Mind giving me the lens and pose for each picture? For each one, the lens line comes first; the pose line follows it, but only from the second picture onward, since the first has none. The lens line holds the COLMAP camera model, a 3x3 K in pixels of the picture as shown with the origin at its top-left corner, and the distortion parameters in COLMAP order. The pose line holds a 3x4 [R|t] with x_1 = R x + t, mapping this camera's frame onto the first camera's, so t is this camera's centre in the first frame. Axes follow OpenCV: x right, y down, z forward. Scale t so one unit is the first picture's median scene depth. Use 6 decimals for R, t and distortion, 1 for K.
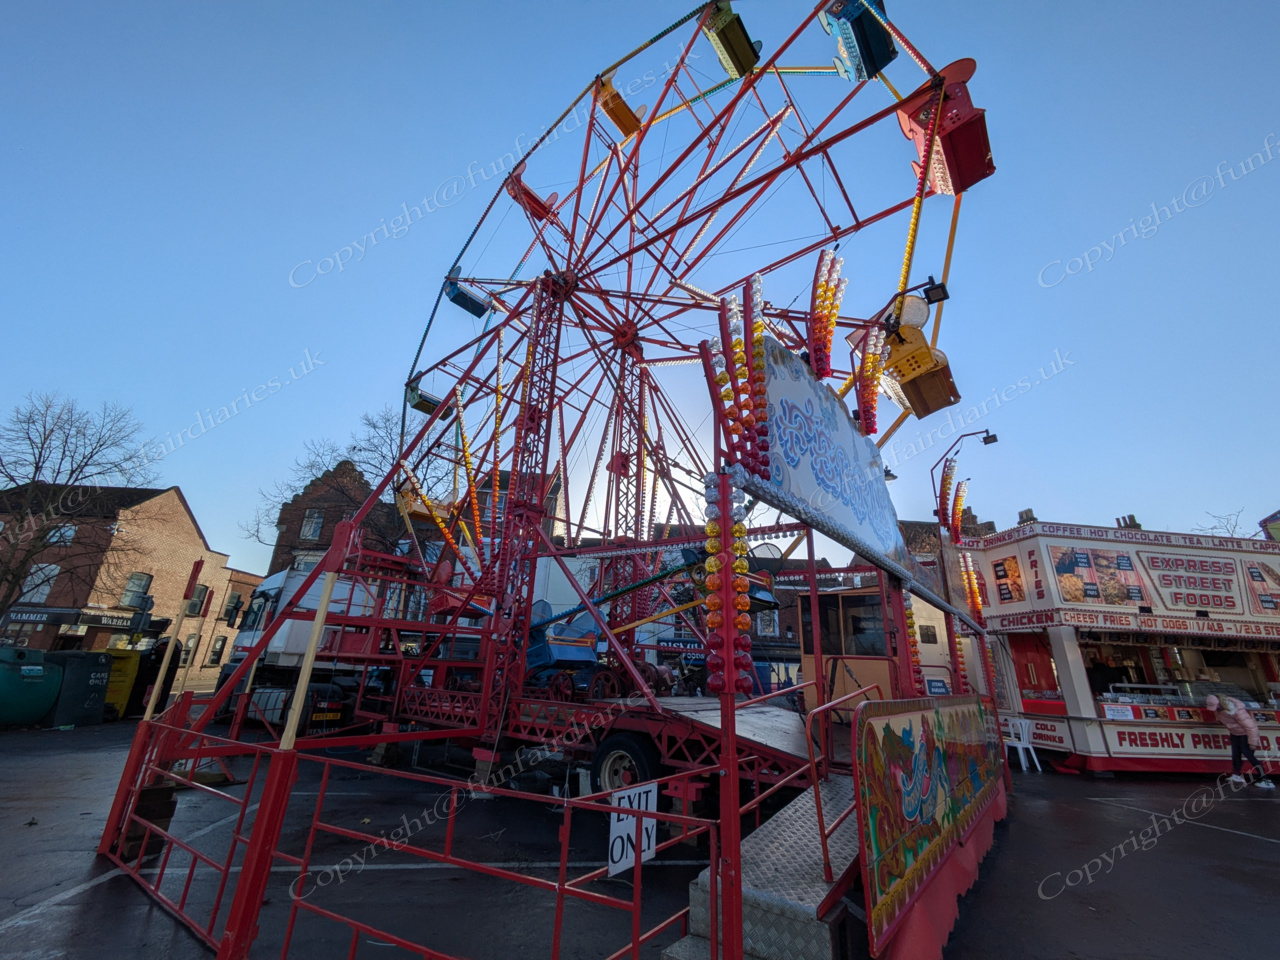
lens RADIAL K [[513.4, 0, 640.0], [0, 513.4, 480.0], [0, 0, 1]] dist [0.000310, 0.004557]
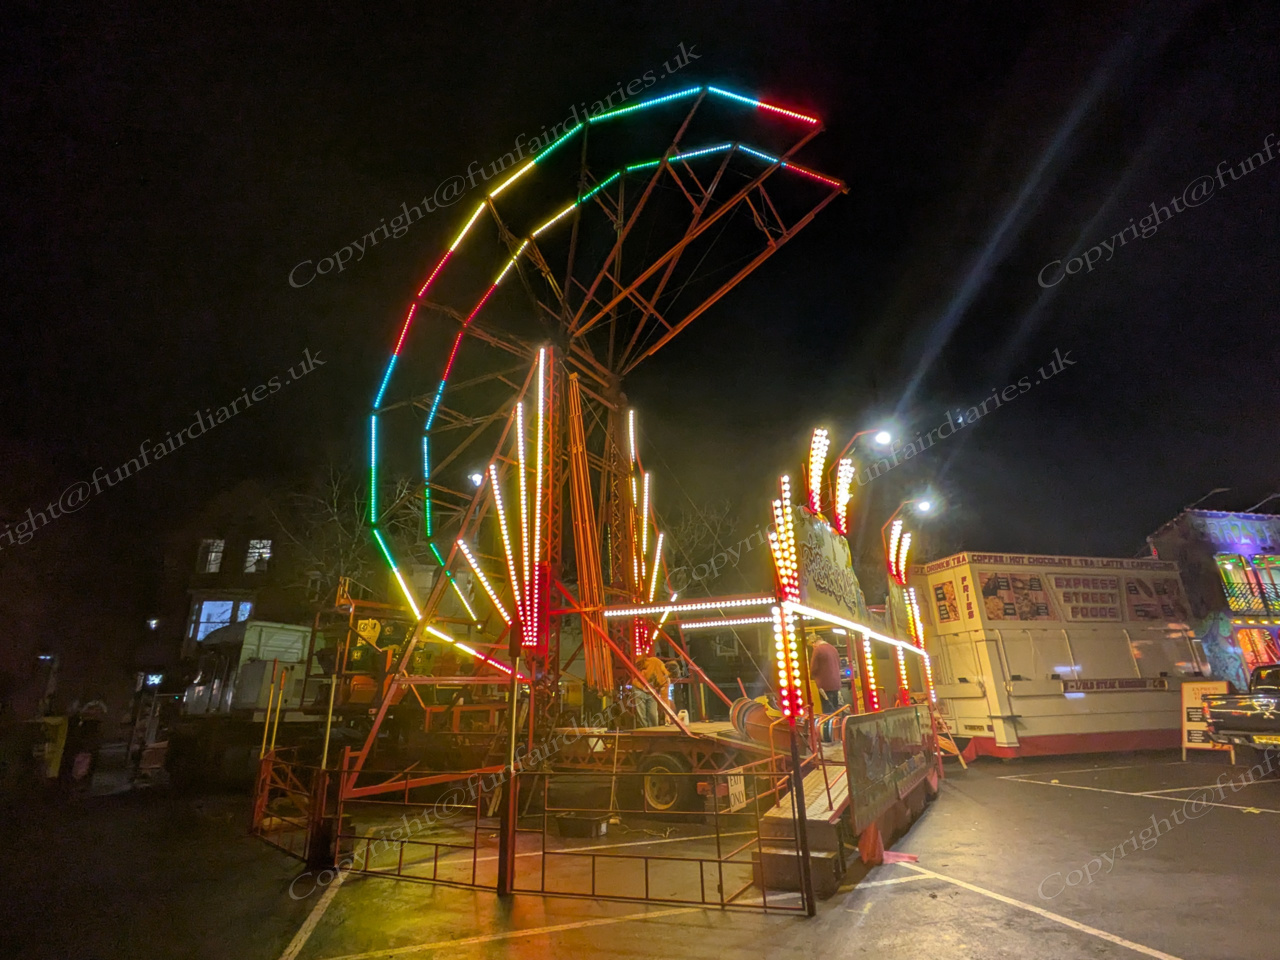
lens RADIAL K [[607.6, 0, 640.0], [0, 607.6, 480.0], [0, 0, 1]] dist [0.001336, 0.000271]
pose [[0.990884, -0.017674, 0.133555, -0.142690], [0.015894, 0.999770, 0.014384, -0.113851], [-0.133778, -0.012131, 0.990937, -0.260121]]
